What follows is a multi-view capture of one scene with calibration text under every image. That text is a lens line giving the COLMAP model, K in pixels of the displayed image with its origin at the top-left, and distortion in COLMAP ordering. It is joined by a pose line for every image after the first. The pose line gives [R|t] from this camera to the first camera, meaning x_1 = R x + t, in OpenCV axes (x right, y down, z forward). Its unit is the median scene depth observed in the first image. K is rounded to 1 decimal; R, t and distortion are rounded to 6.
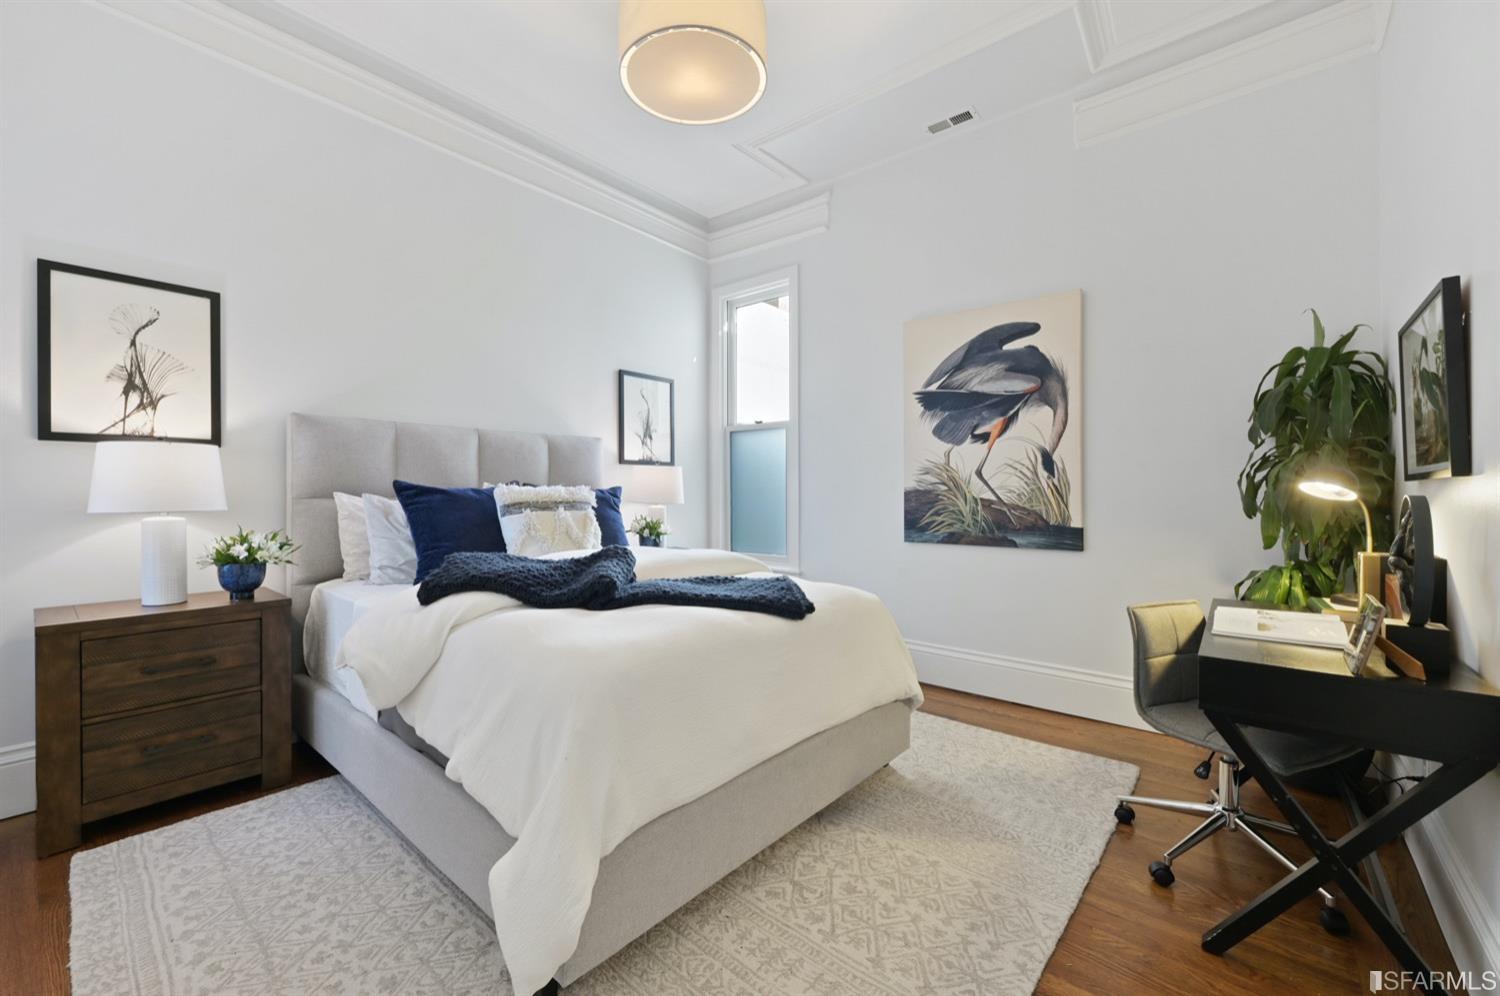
lens RADIAL K [[595.4, 0, 747.5], [0, 595.4, 489.6], [0, 0, 1]] dist [0.001847, -0.000398]
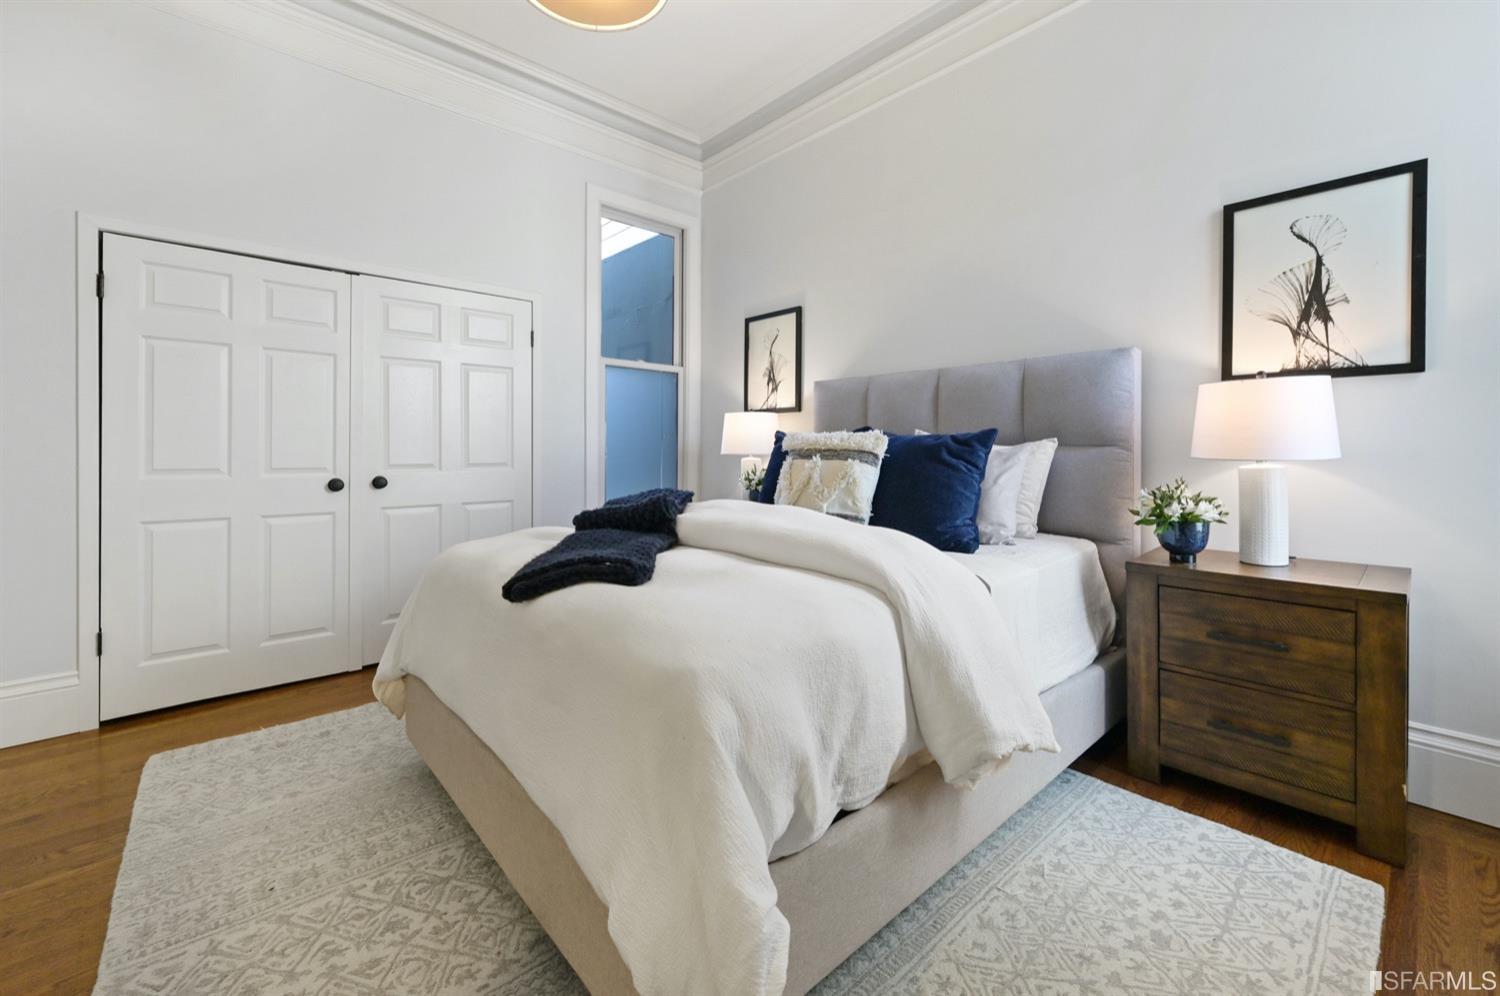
lens RADIAL K [[595.4, 0, 701.8], [0, 595.4, 458.3], [0, 0, 1]] dist [0.001847, -0.000398]
pose [[-0.134581, 0.008352, -0.990867, 0.686223], [-0.003191, 0.999956, 0.008862, 0.033607], [0.990897, 0.004355, -0.134548, 1.155634]]
